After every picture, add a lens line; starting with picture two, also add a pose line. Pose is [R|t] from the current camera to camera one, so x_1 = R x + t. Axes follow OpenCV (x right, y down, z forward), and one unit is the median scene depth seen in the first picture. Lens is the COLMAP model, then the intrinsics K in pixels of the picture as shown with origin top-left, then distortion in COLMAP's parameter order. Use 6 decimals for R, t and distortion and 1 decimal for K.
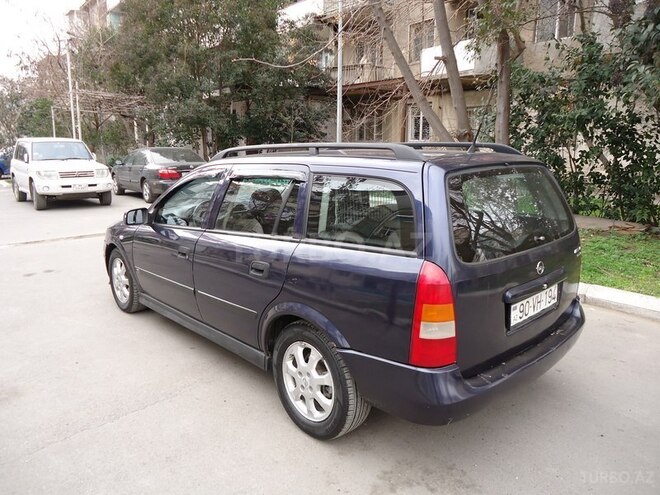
lens RADIAL K [[513.8, 0, 330.0], [0, 513.8, 247.5], [0, 0, 1]] dist [0.009231, 0.004559]
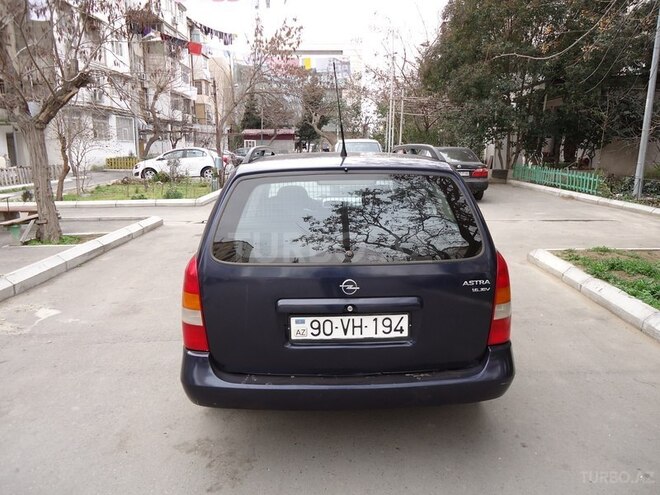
lens RADIAL K [[513.8, 0, 330.0], [0, 513.8, 247.5], [0, 0, 1]] dist [0.009231, 0.004559]
pose [[0.722924, 0.131640, -0.678271, 0.920444], [-0.130413, 0.990034, 0.053149, -0.065932], [0.678508, 0.050032, 0.732887, 0.307619]]
